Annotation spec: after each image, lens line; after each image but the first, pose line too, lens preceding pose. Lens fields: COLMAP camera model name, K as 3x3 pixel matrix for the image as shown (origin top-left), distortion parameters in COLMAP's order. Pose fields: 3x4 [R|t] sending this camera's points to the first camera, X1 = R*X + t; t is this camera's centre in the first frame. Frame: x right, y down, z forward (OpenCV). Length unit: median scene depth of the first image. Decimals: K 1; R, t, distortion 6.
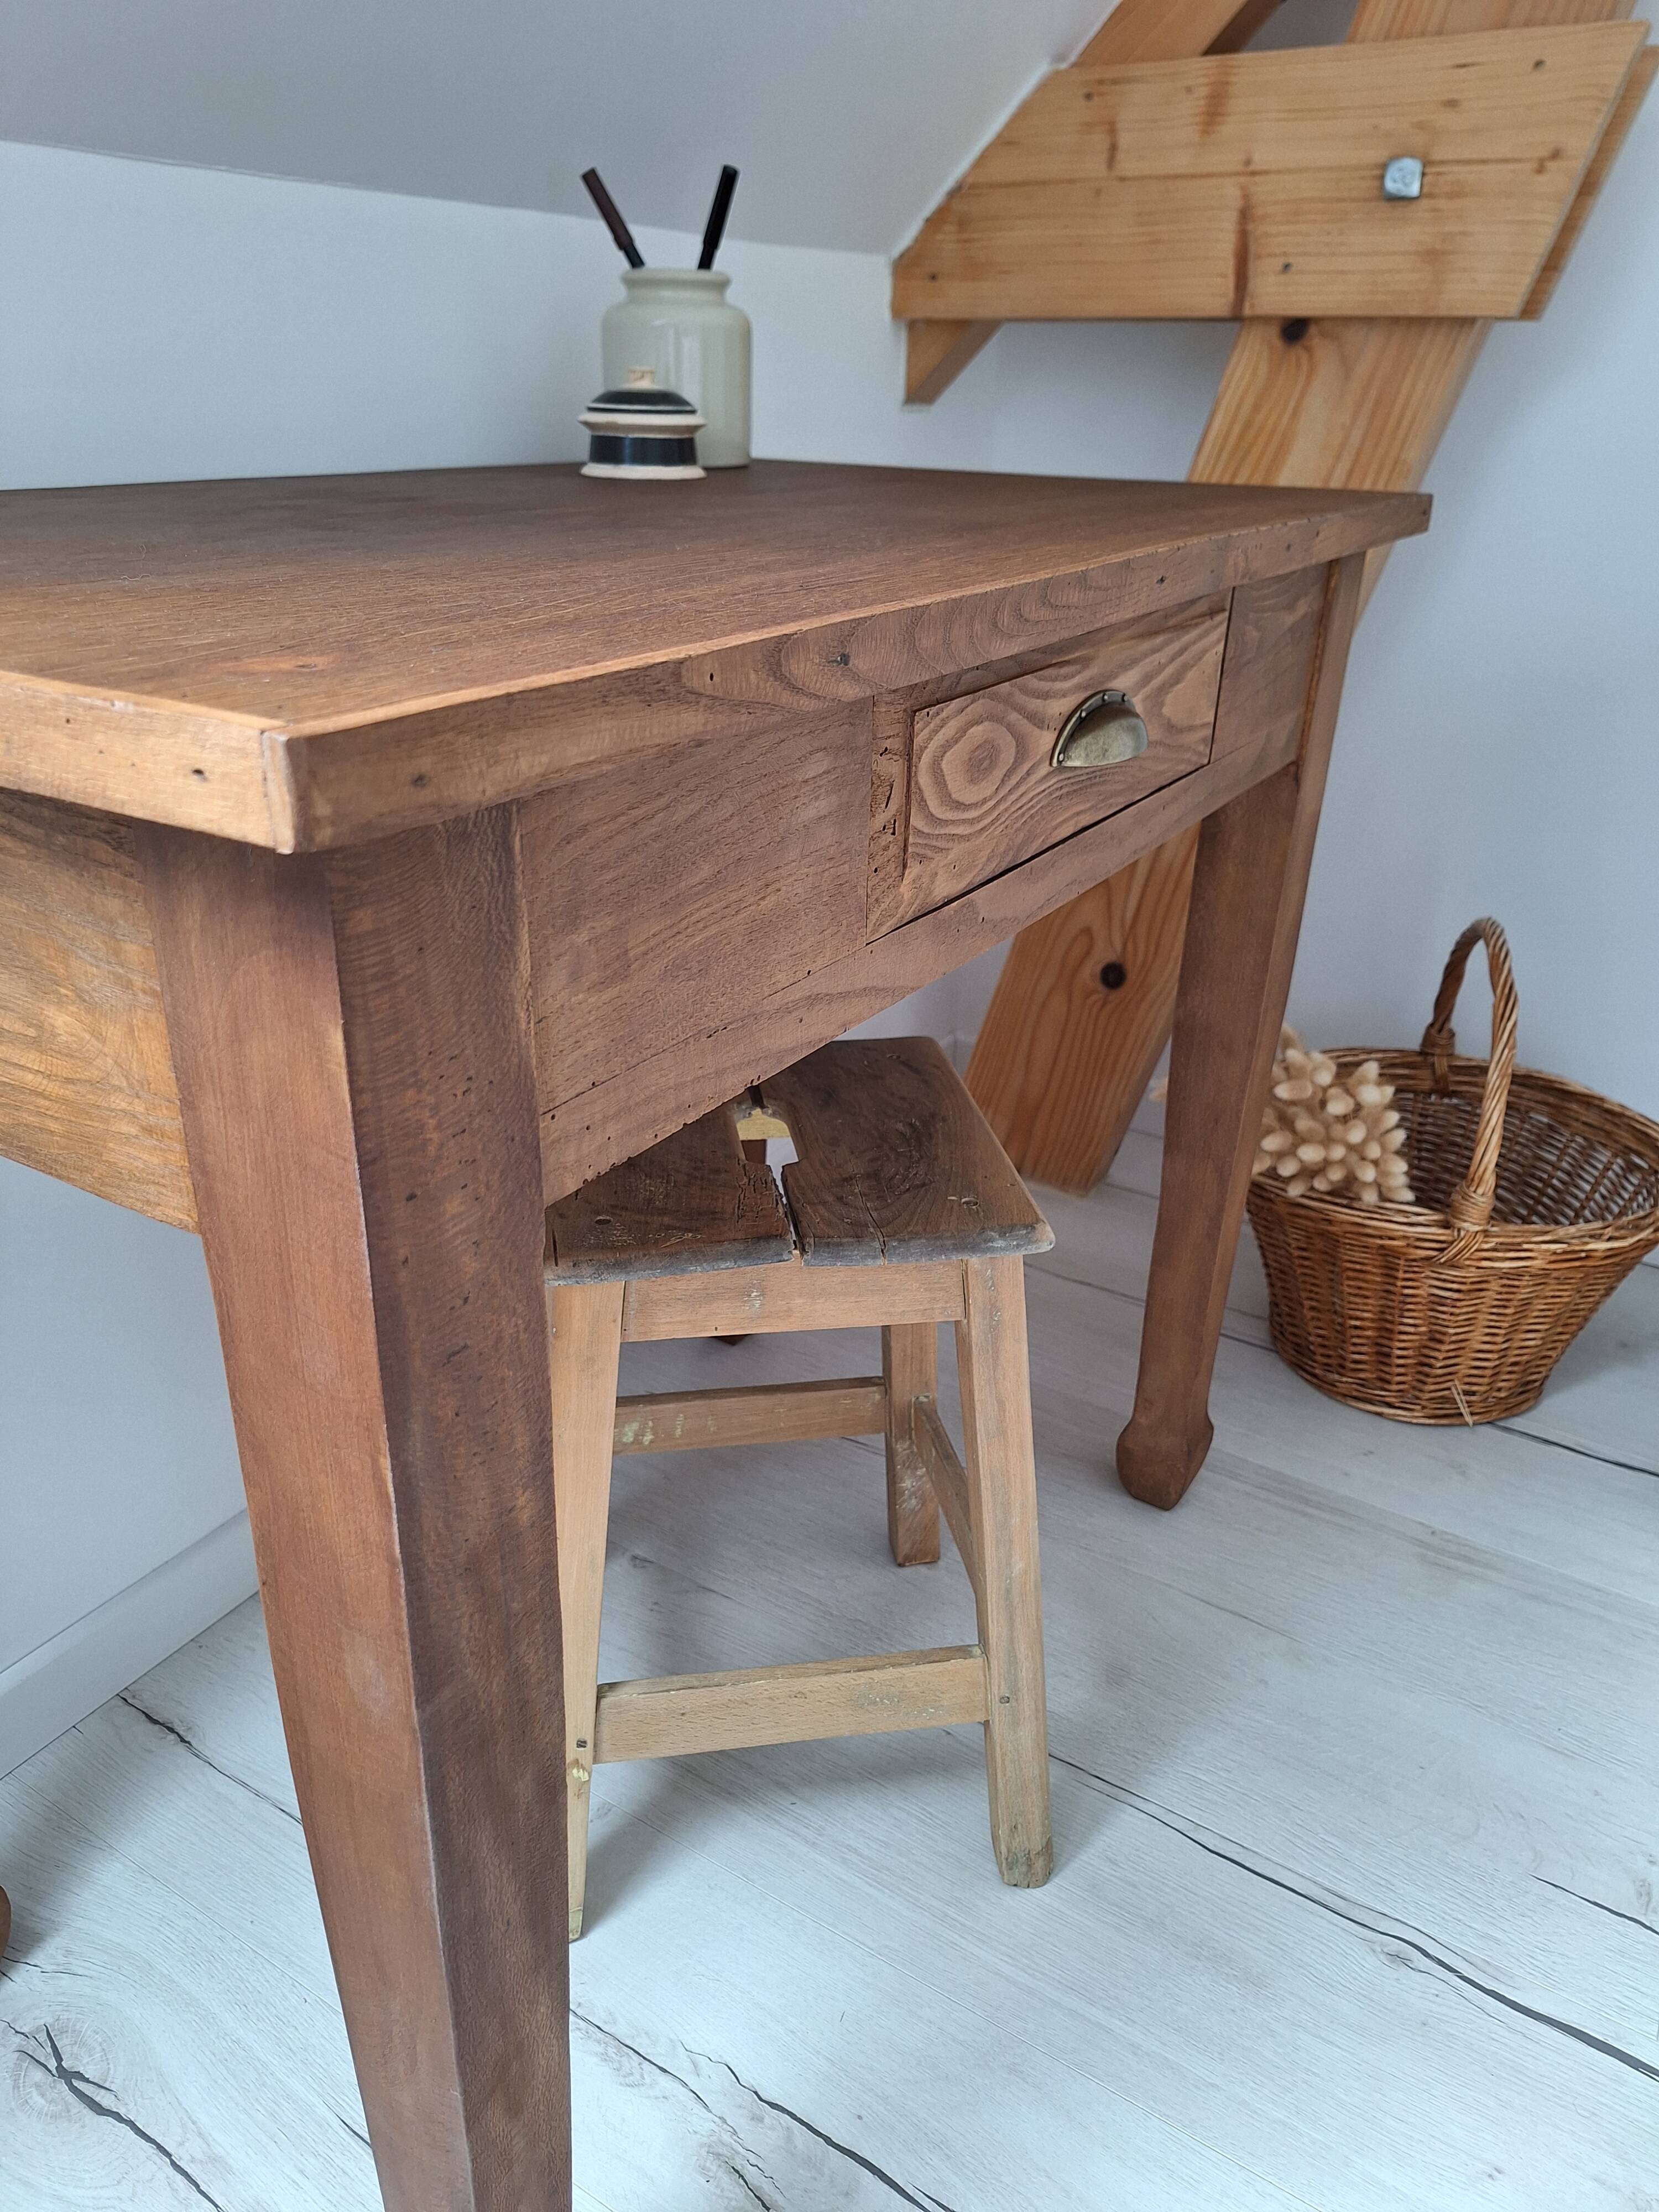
lens RADIAL K [[1540.9, 0, 820.5], [0, 1540.9, 1127.5], [0, 0, 1]] dist [0.117657, -0.163963]
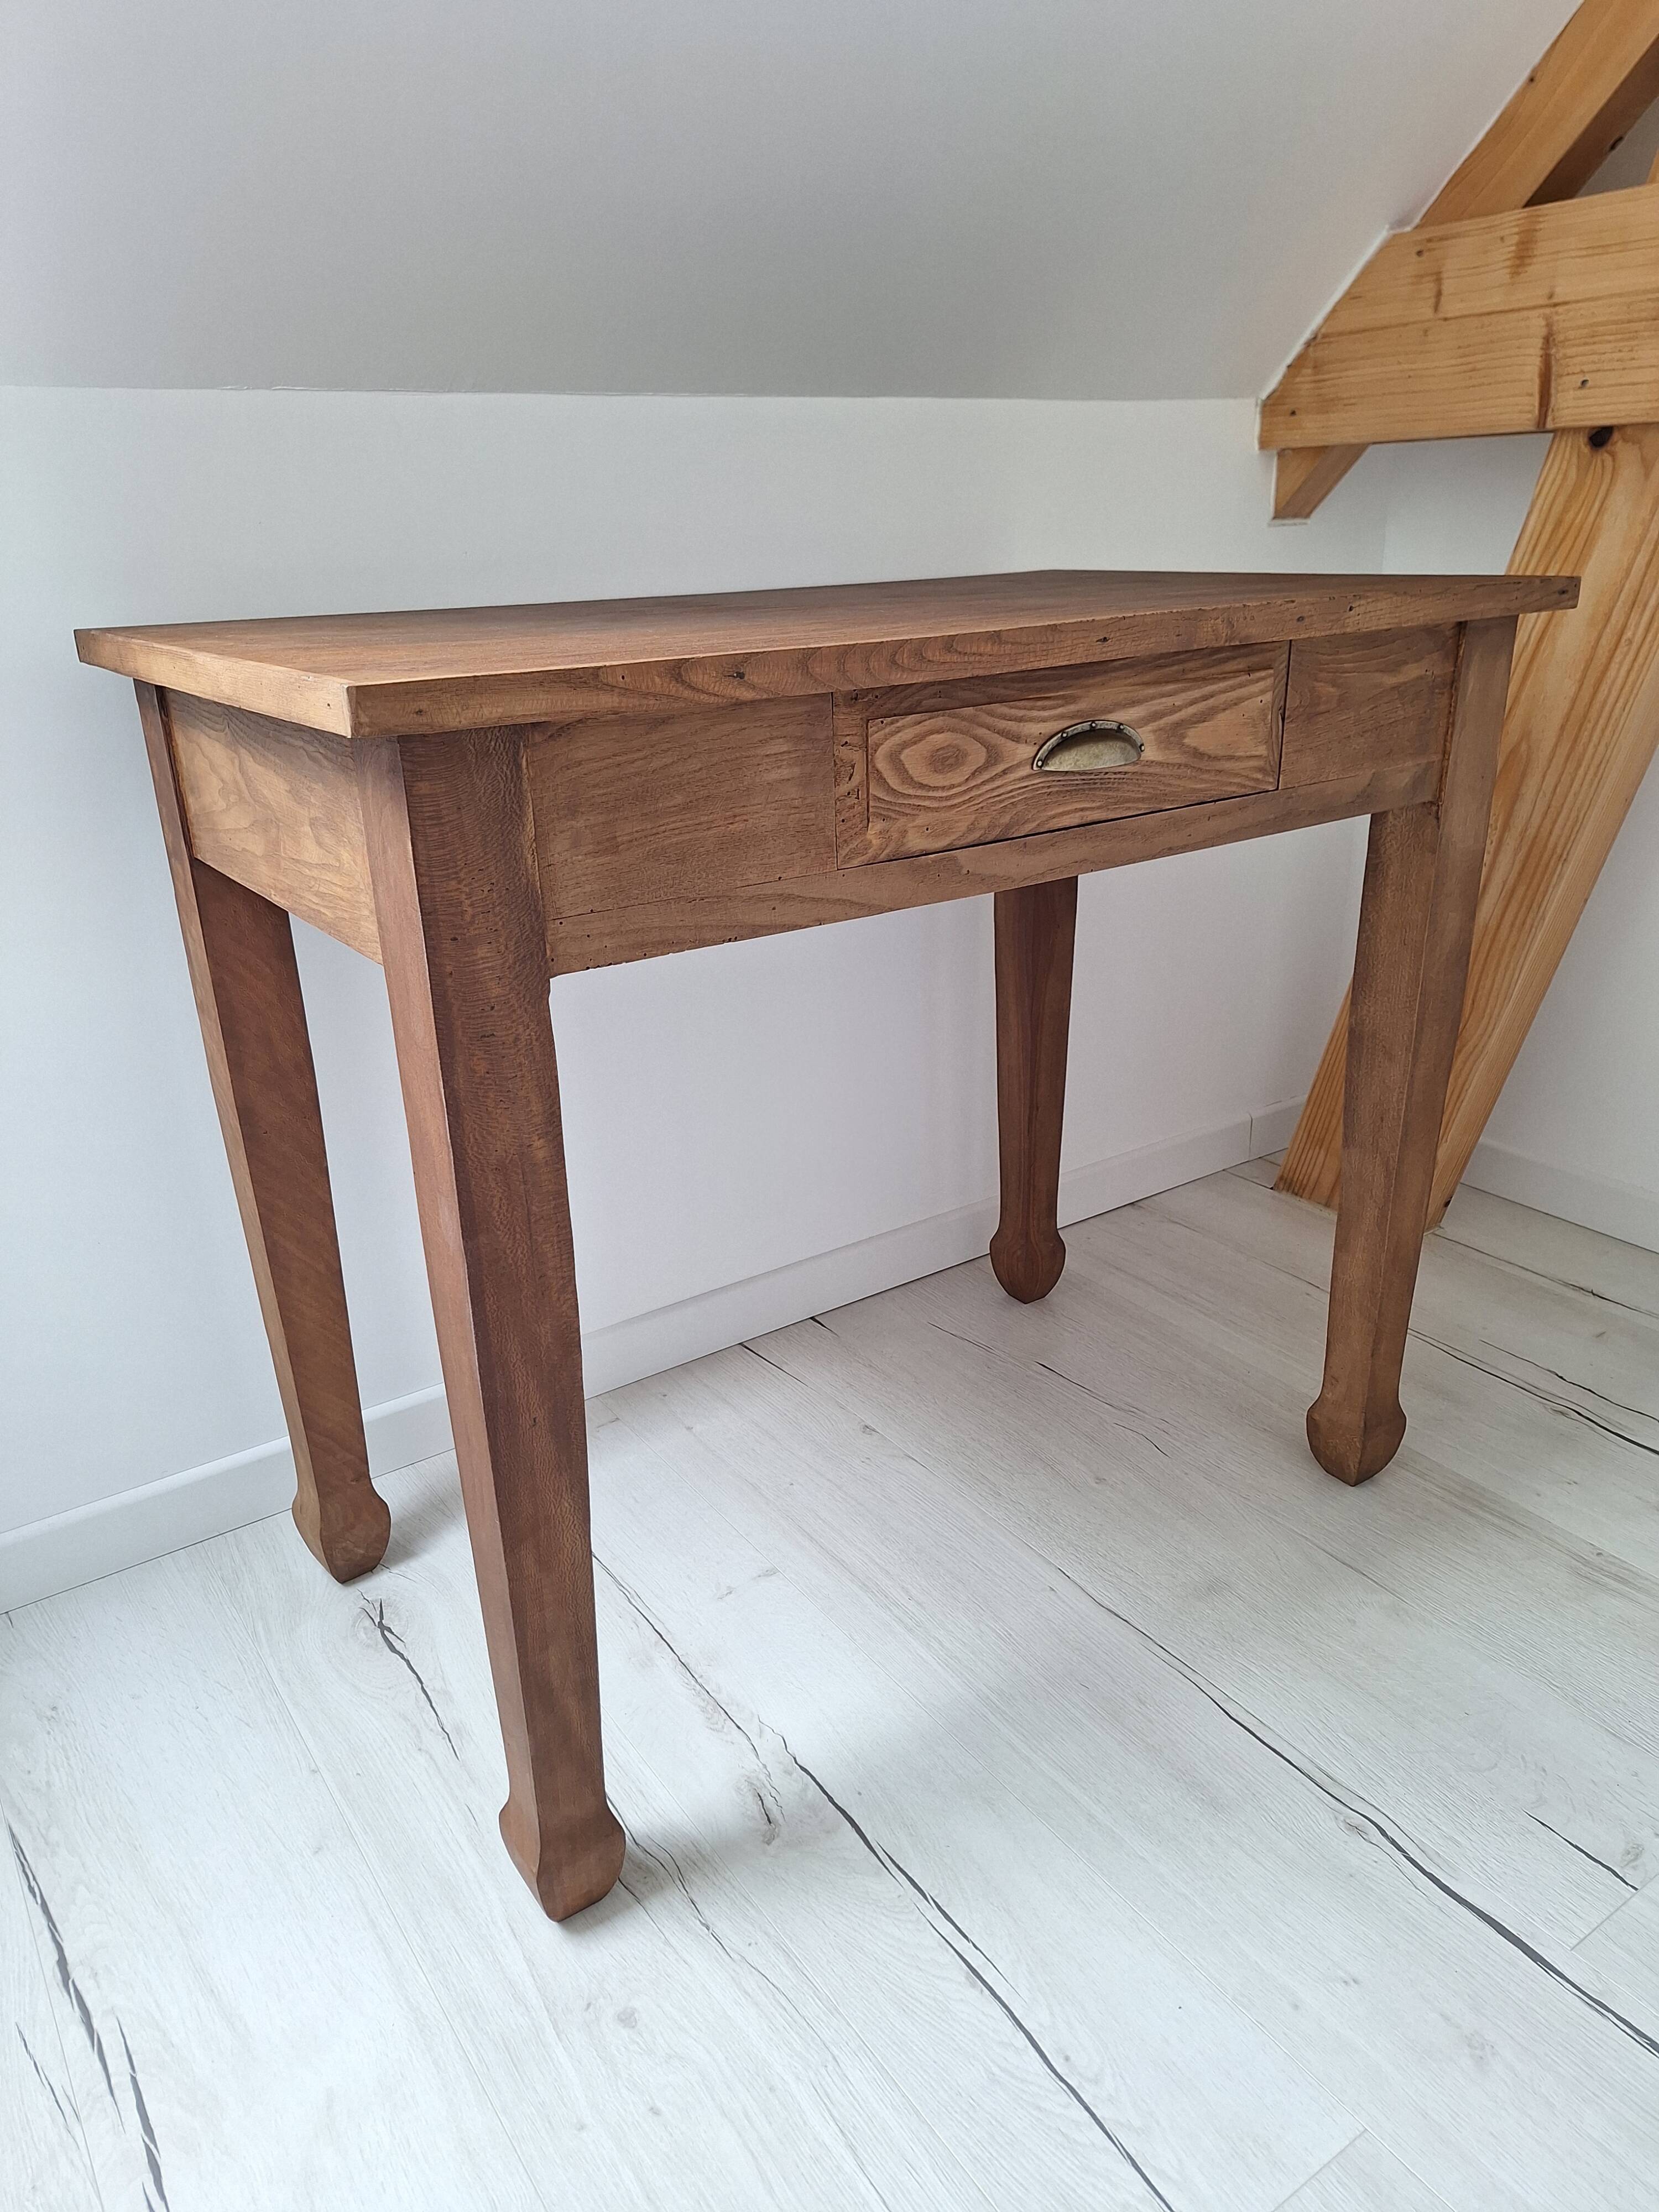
lens RADIAL K [[1533.5, 0, 818.6], [0, 1533.5, 1131.8], [0, 0, 1]] dist [0.091515, -0.088144]
pose [[0.916699, 0.103680, -0.385894, 0.524418], [-0.128551, 0.990930, -0.039138, 0.169551], [0.378336, 0.085485, 0.921713, -0.337019]]
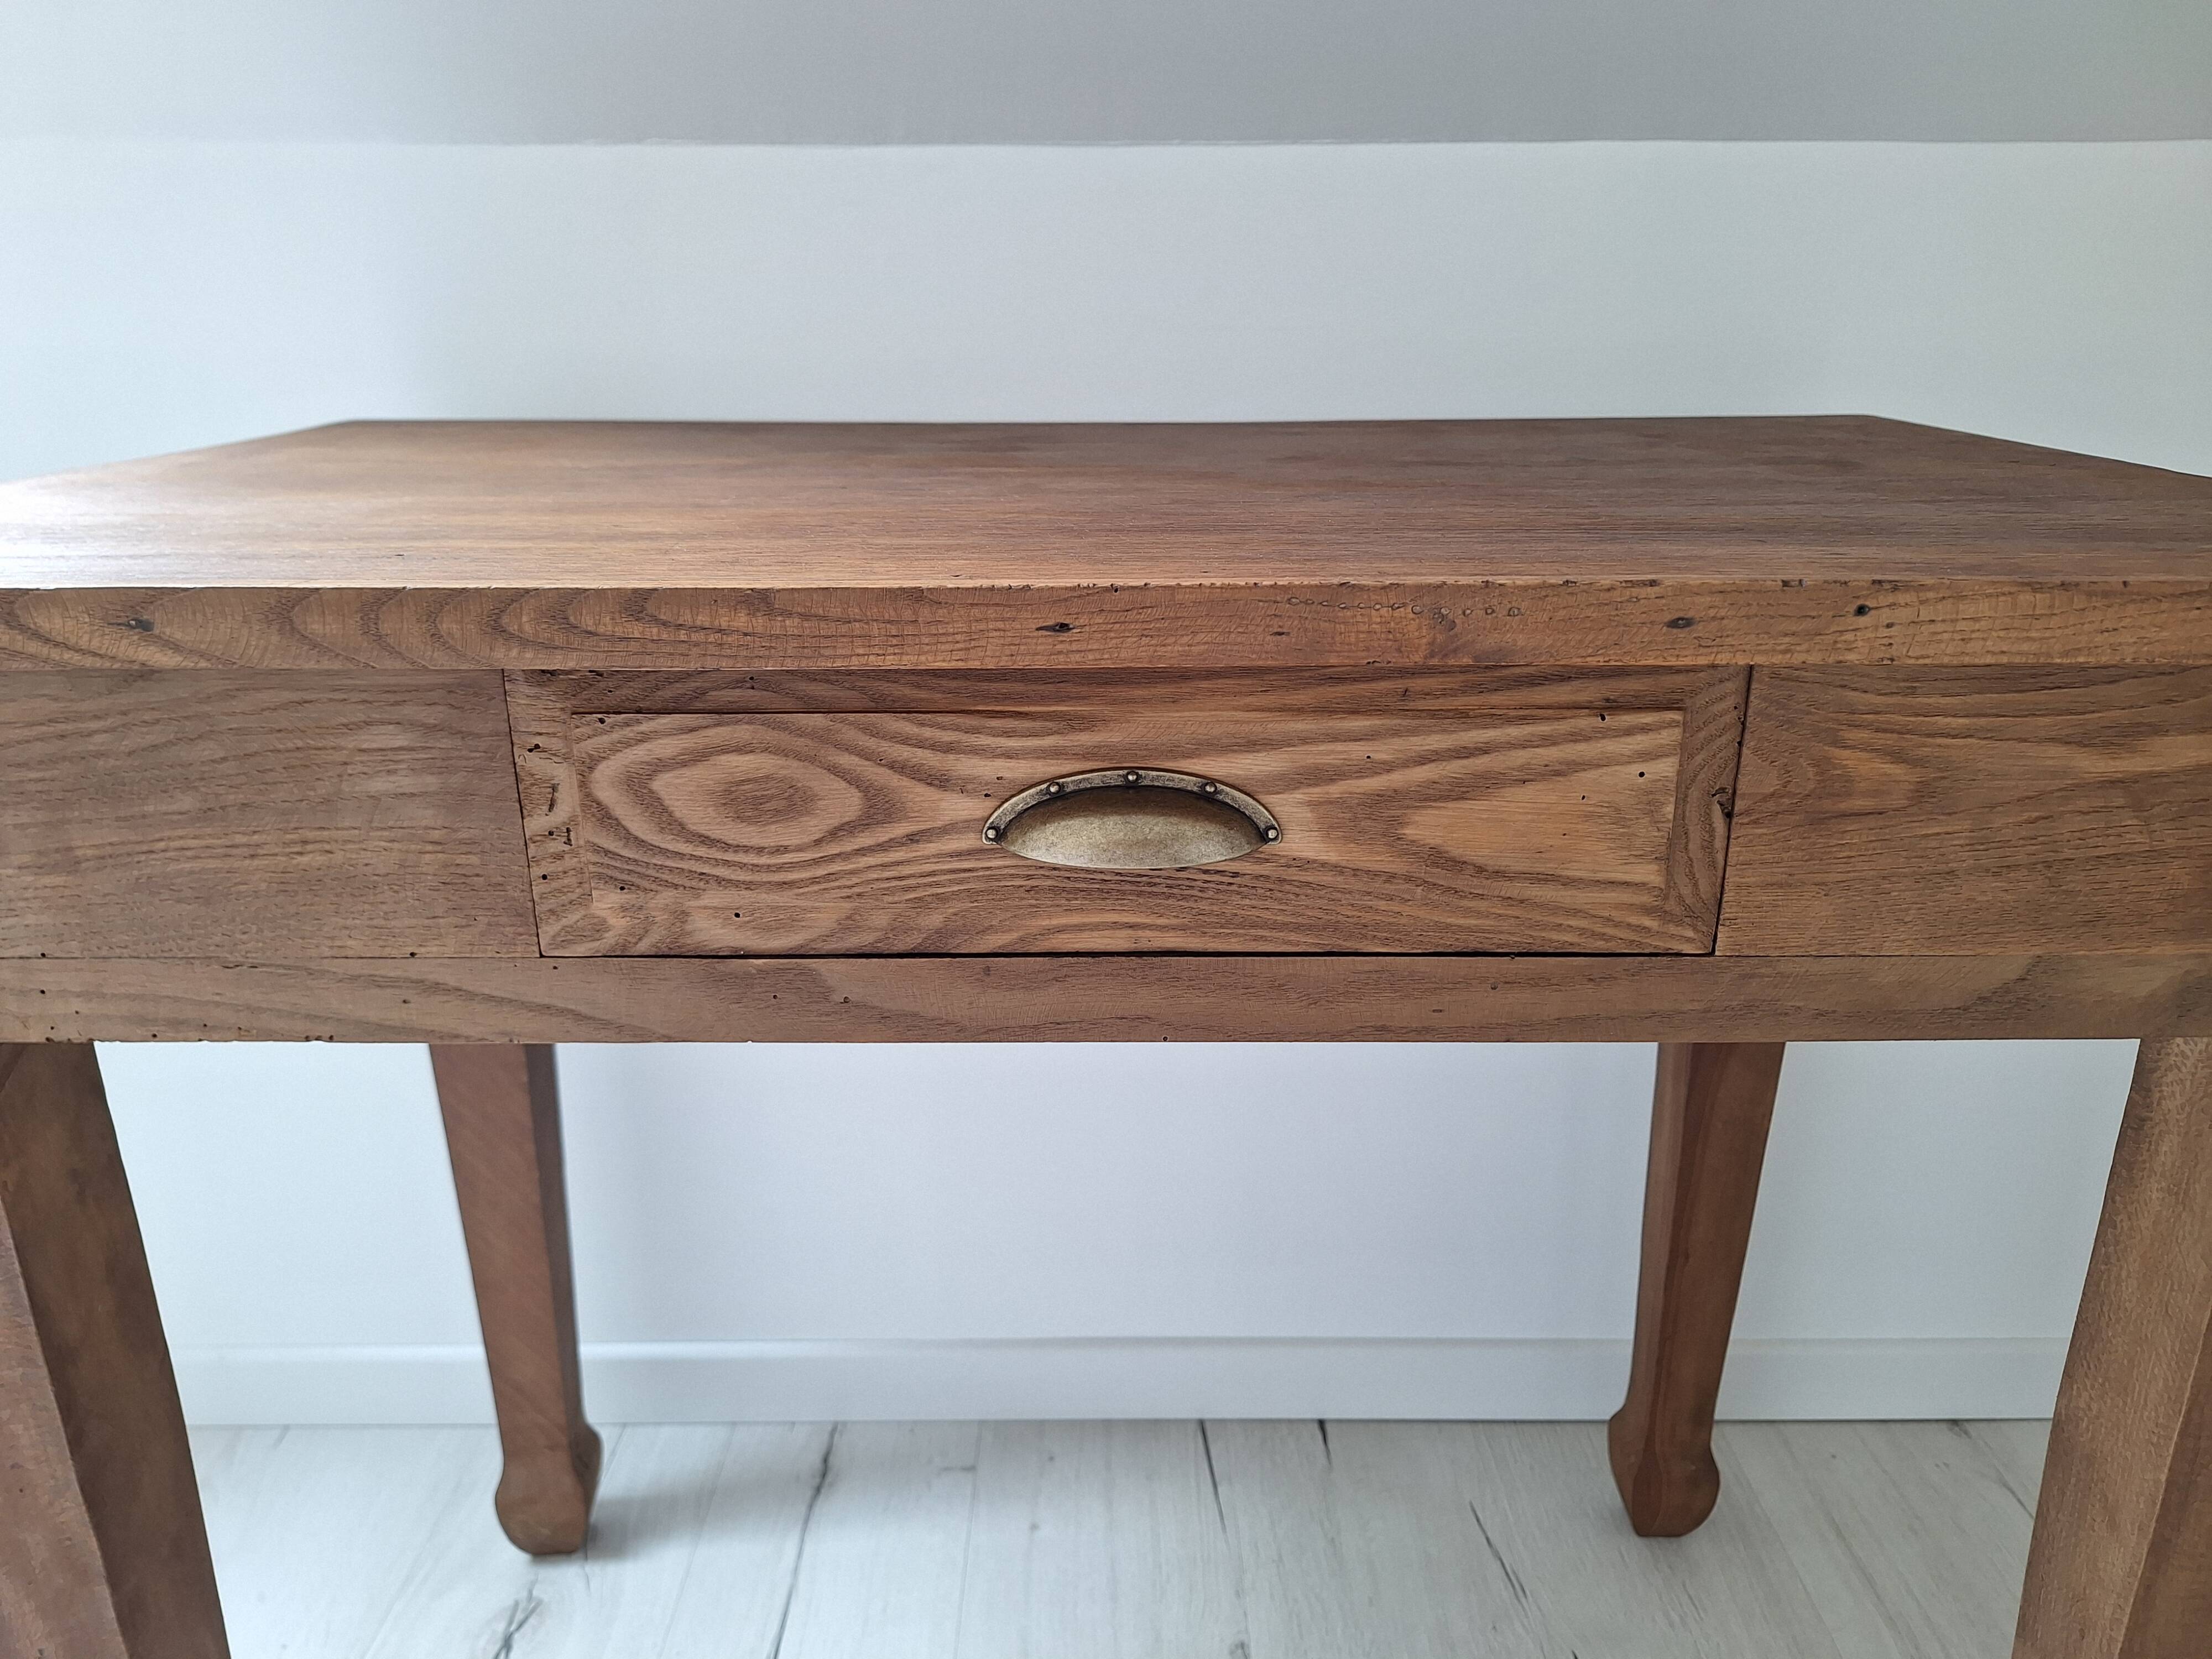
lens RADIAL K [[1554.0, 0, 1110.8], [0, 1554.0, 812.6], [0, 0, 1]] dist [0.105611, -0.159909]
pose [[0.536185, 0.250156, -0.806181, 0.732415], [-0.356637, 0.932781, 0.052242, -0.291038], [0.765059, 0.259503, 0.589358, 0.581880]]
